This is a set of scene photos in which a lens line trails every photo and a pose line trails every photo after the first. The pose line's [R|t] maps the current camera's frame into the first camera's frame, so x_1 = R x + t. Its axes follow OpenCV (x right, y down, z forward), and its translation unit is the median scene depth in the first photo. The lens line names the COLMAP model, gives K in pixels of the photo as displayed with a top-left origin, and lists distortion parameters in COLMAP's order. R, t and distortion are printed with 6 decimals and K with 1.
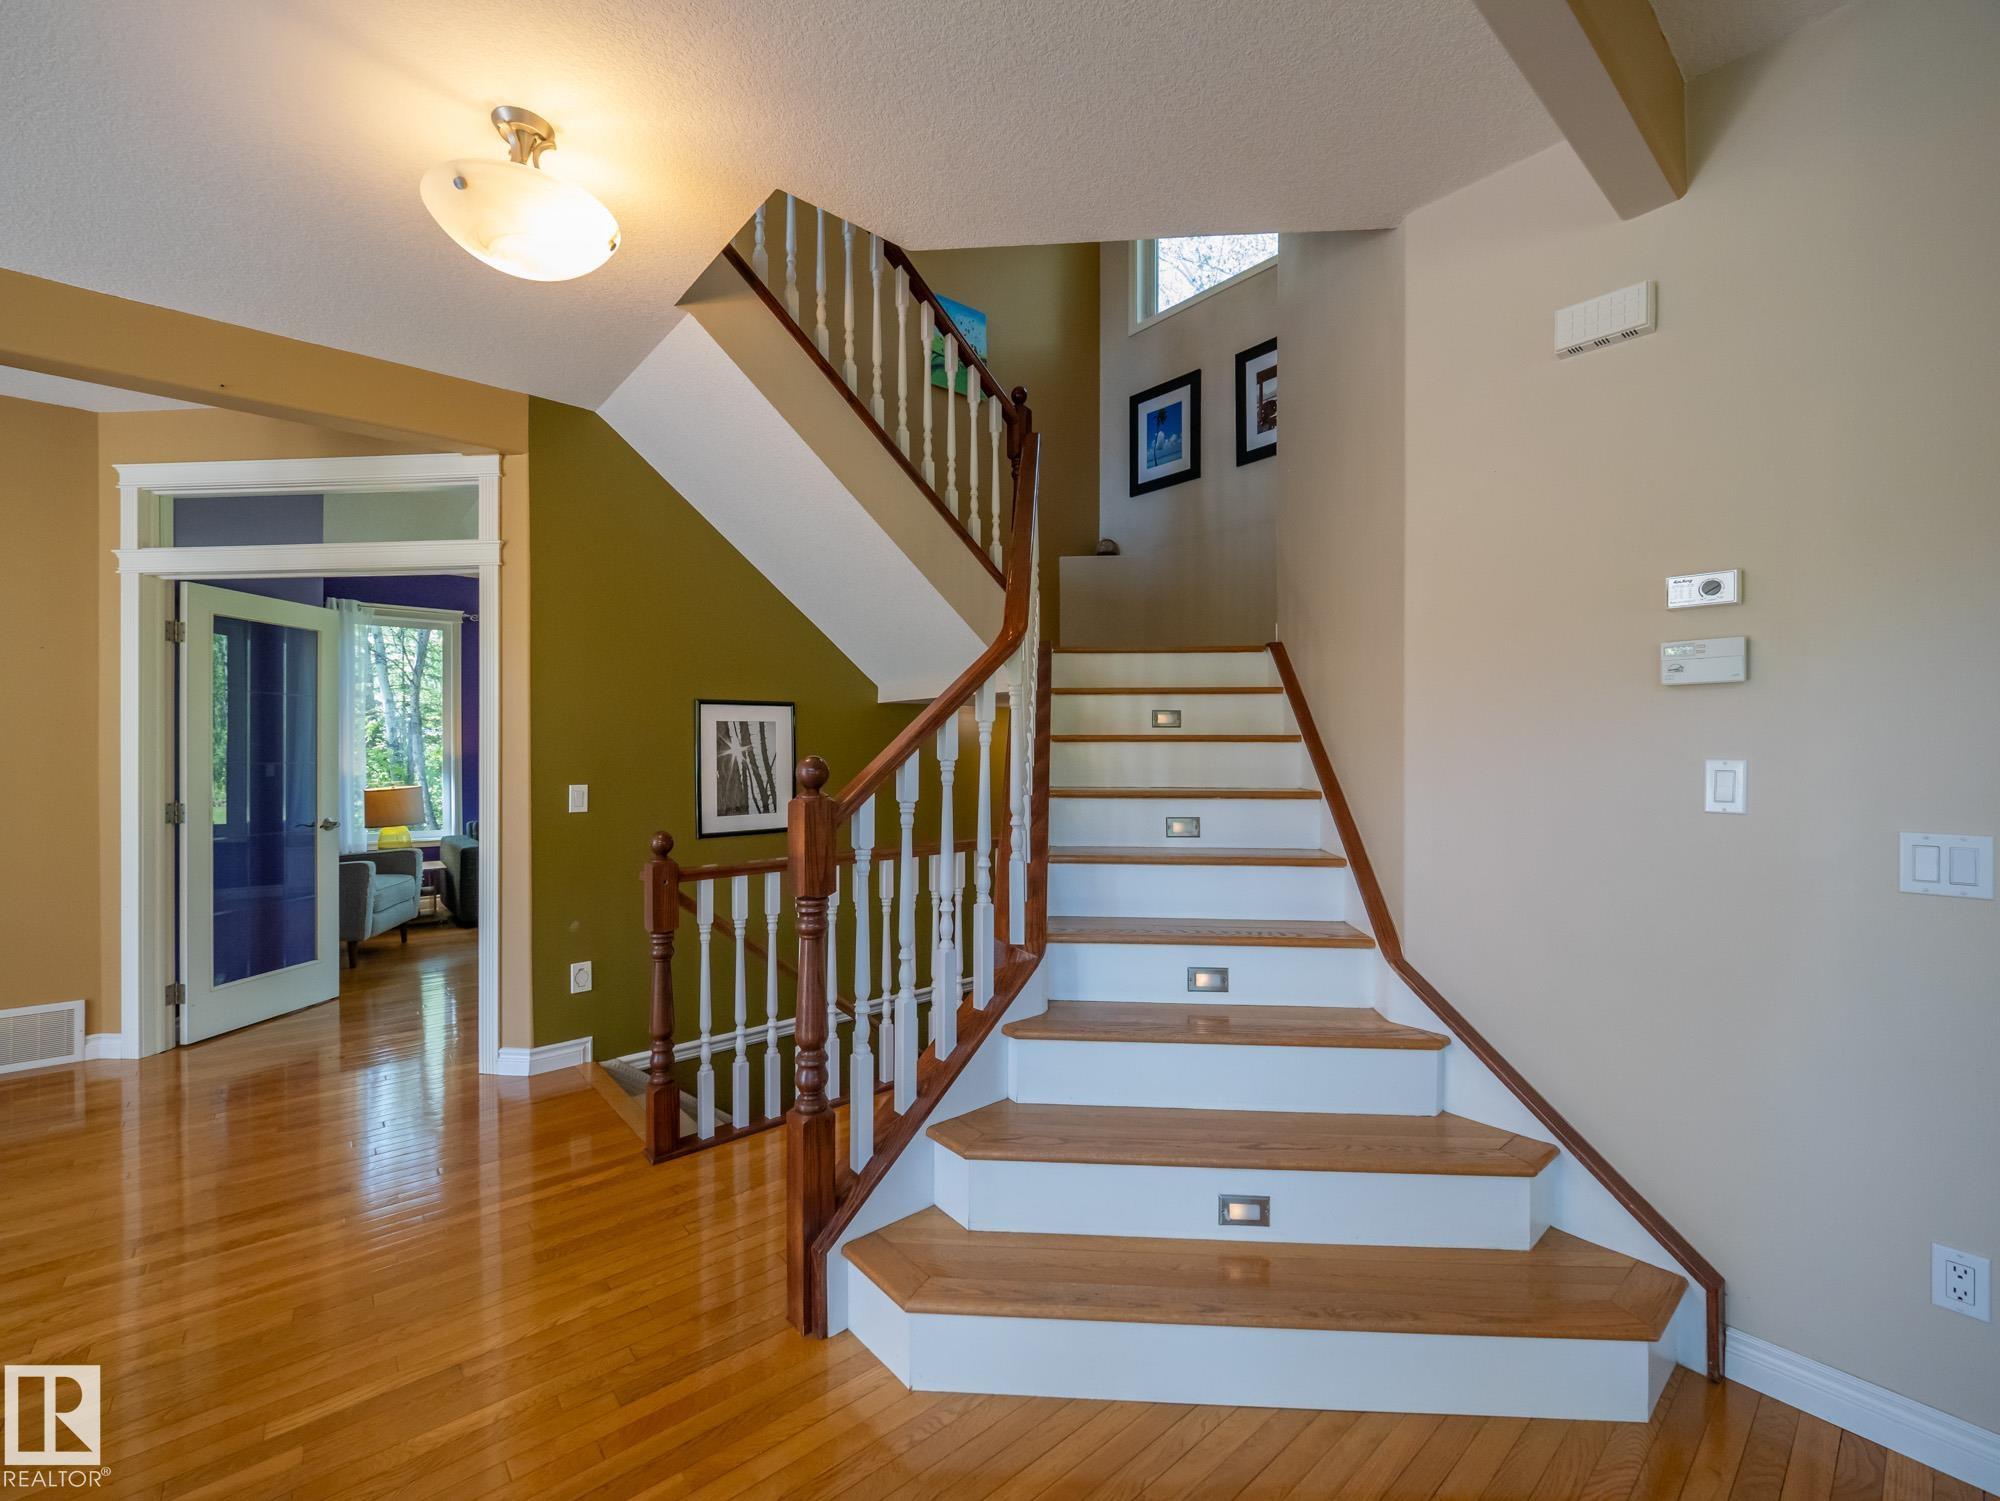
lens RADIAL K [[843.7, 0, 1004.6], [0, 843.7, 744.4], [0, 0, 1]] dist [0.001603, -0.004883]
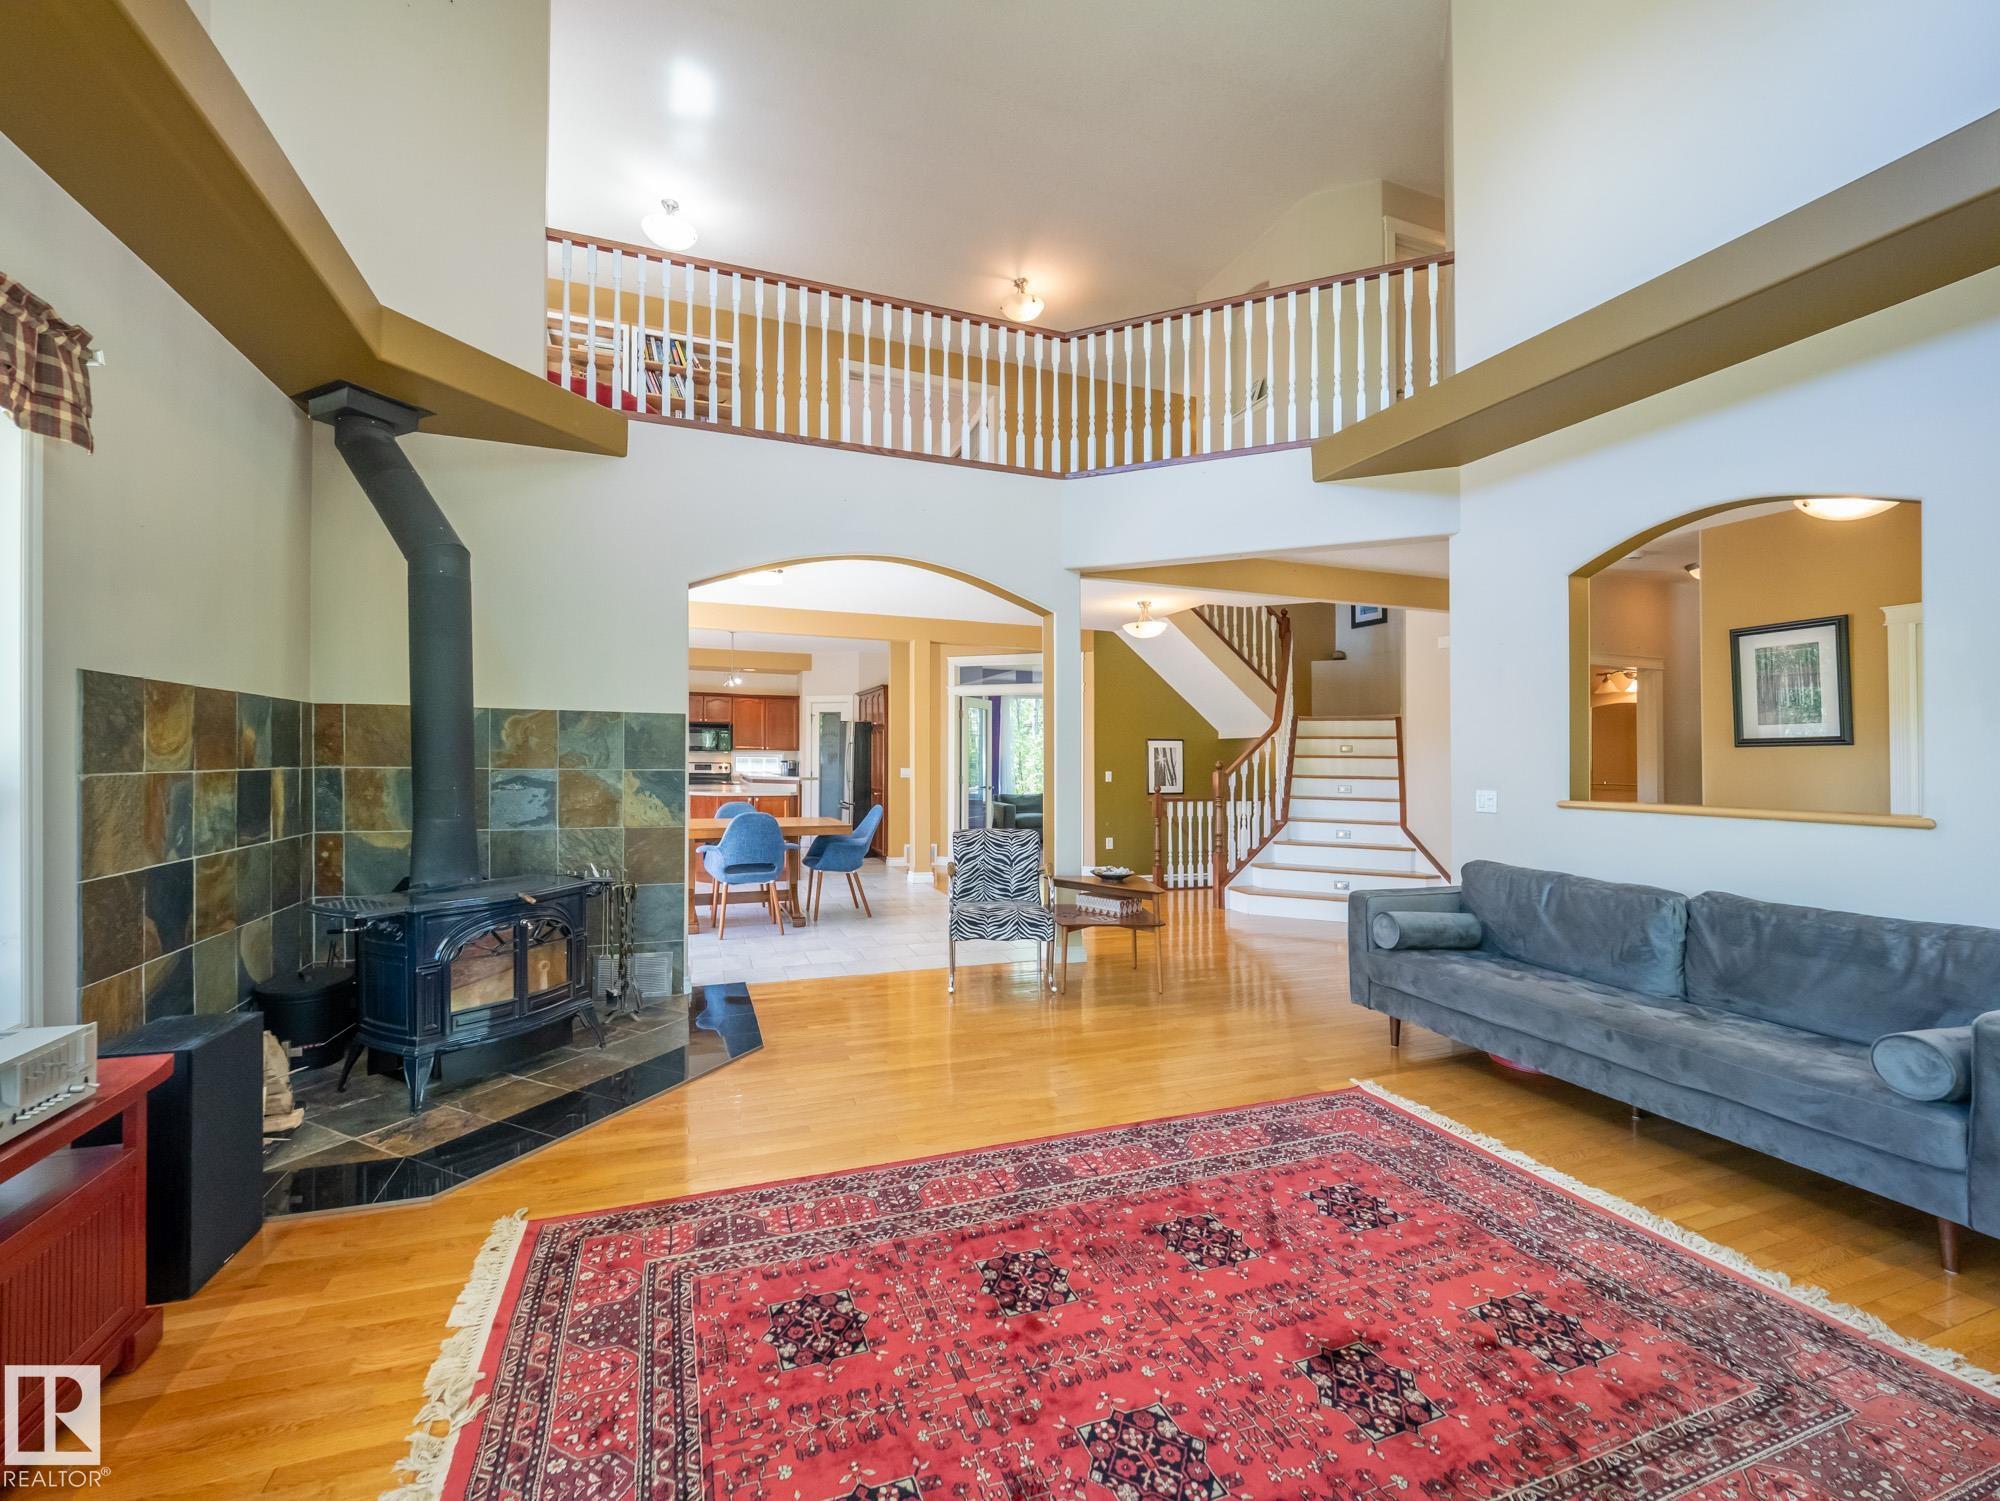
lens RADIAL K [[843.7, 0, 991.9], [0, 843.7, 736.4], [0, 0, 1]] dist [0.001603, -0.004883]
pose [[0.939474, 0.000972, -0.342619, 0.067224], [-0.008335, 0.999765, -0.020019, -0.007898], [0.342519, 0.021663, 0.939261, -1.756942]]
